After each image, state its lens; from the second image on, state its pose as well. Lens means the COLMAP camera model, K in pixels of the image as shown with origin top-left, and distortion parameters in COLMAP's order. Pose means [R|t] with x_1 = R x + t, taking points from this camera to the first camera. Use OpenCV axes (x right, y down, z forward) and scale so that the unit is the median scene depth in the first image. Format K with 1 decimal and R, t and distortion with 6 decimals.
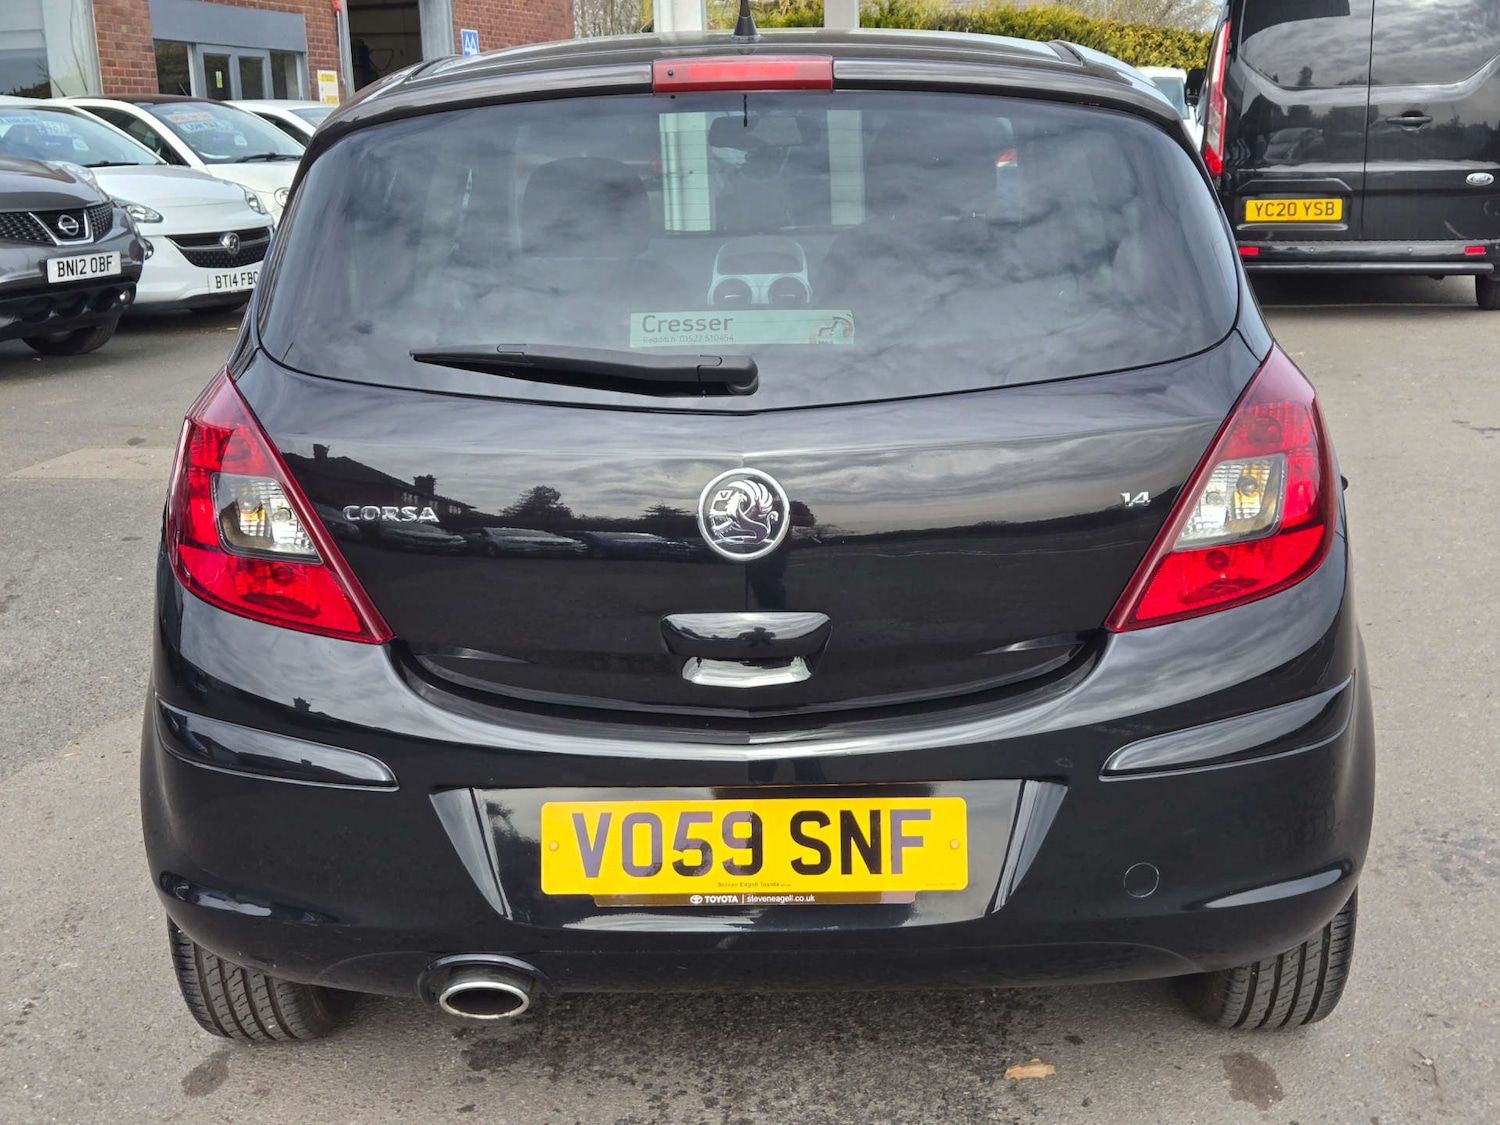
lens RADIAL K [[2008.9, 0, 747.1], [0, 2008.9, 517.3], [0, 0, 1]] dist [0.074572, -0.029453]
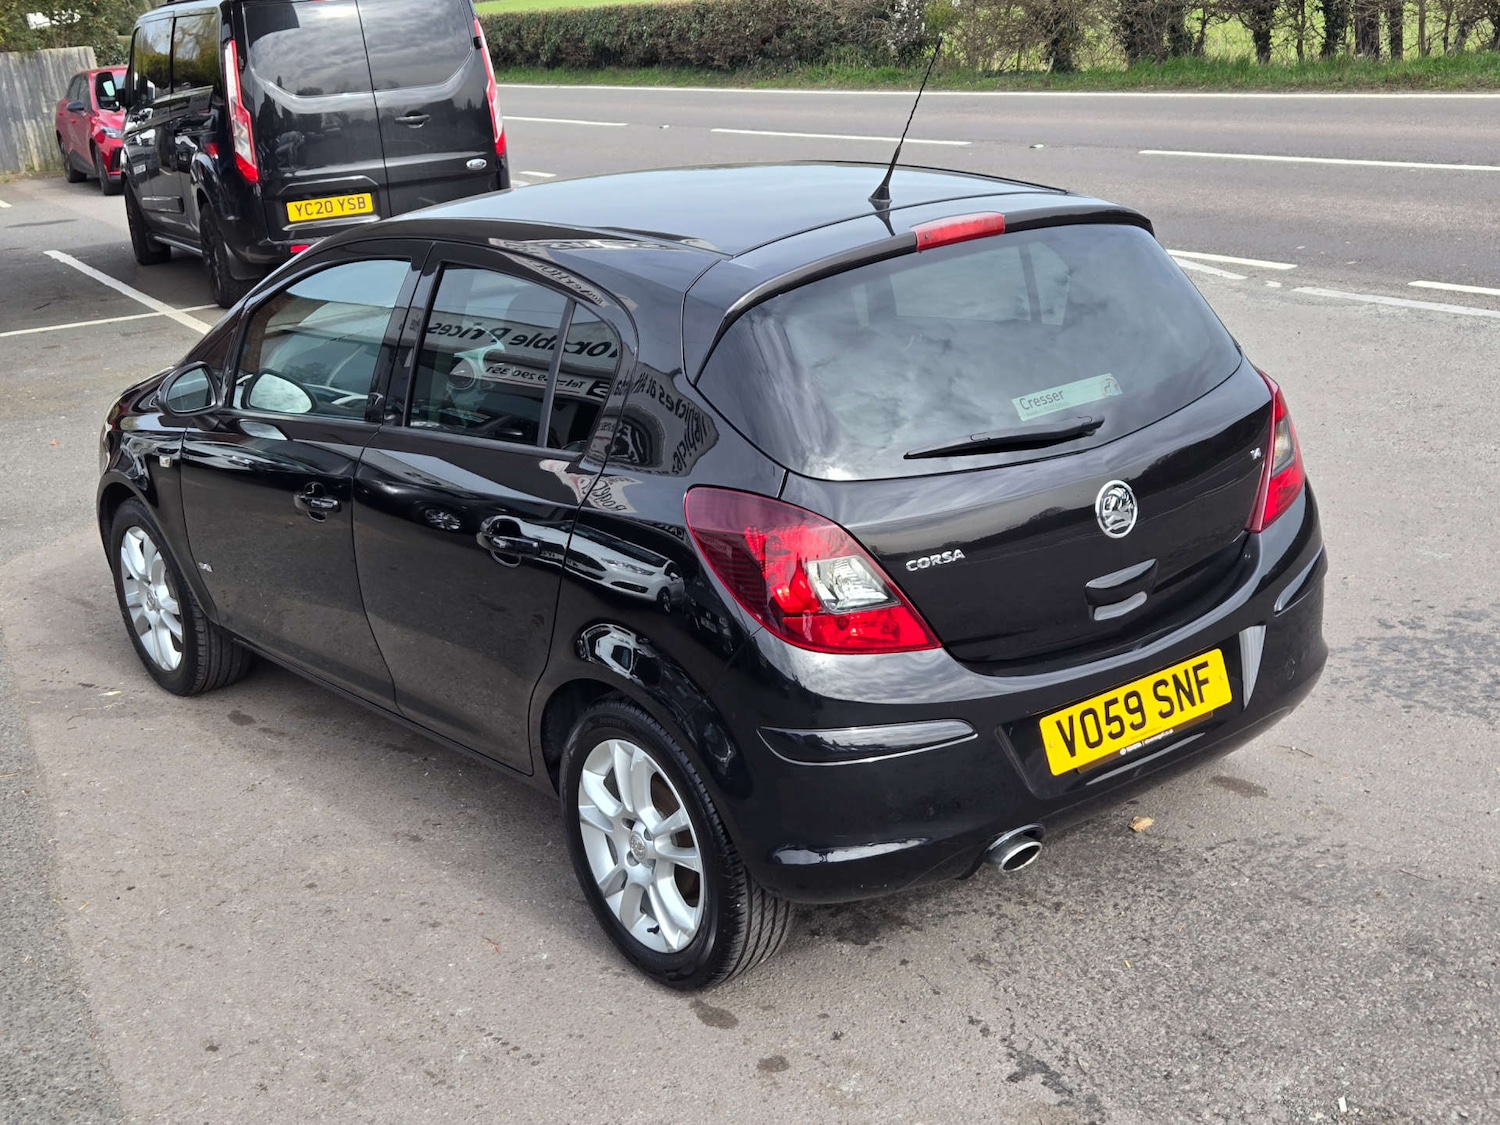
lens RADIAL K [[2008.9, 0, 747.1], [0, 2008.9, 517.3], [0, 0, 1]] dist [0.074572, -0.029453]
pose [[0.780781, -0.212626, 0.587513, -1.158857], [0.197209, 0.976112, 0.091180, -0.197057], [-0.592865, 0.044671, 0.804062, -0.120228]]
